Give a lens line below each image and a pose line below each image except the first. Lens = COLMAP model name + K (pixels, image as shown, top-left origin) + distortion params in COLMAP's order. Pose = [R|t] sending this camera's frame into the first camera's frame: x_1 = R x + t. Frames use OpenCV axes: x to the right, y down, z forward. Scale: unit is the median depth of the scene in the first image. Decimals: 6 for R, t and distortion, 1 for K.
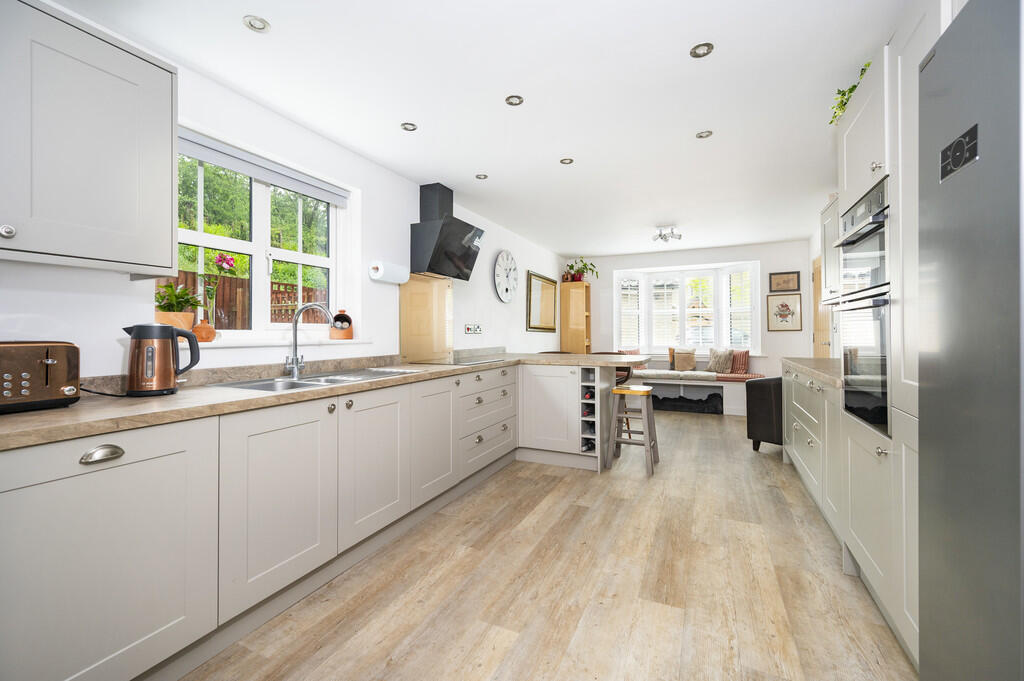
lens RADIAL K [[409.6, 0, 513.8], [0, 409.6, 333.5], [0, 0, 1]] dist [0.000988, -0.000005]
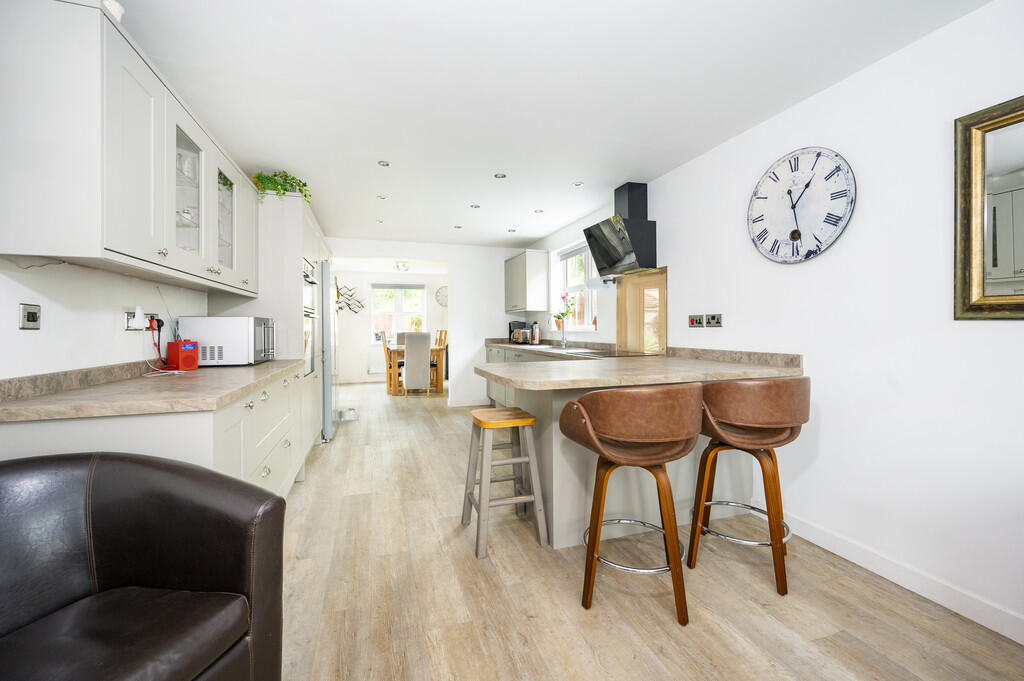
lens RADIAL K [[409.6, 0, 515.3], [0, 409.6, 333.3], [0, 0, 1]] dist [0.000988, -0.000005]
pose [[-0.711560, 0.013128, -0.702503, 0.458948], [0.006122, 0.999903, 0.012485, -0.000435], [0.702599, 0.004583, -0.711572, 0.931904]]
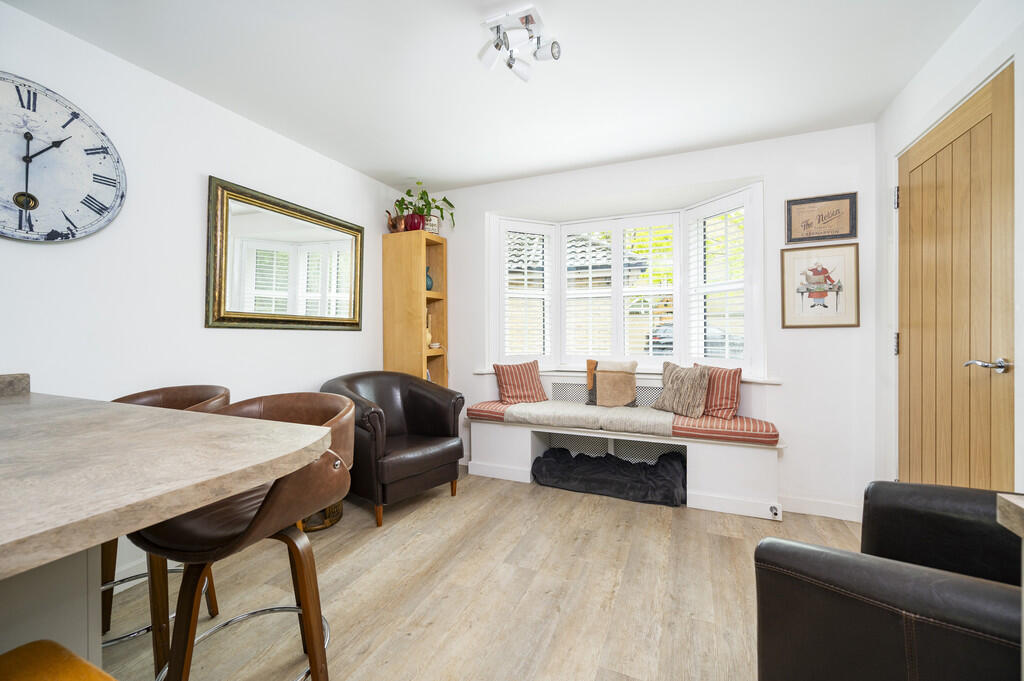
lens RADIAL K [[409.6, 0, 514.0], [0, 409.6, 332.3], [0, 0, 1]] dist [0.000988, -0.000005]
pose [[0.999327, 0.001692, 0.036655, 0.302115], [-0.001993, 0.999964, 0.008190, -0.003744], [-0.036640, -0.008258, 0.999294, 0.551930]]
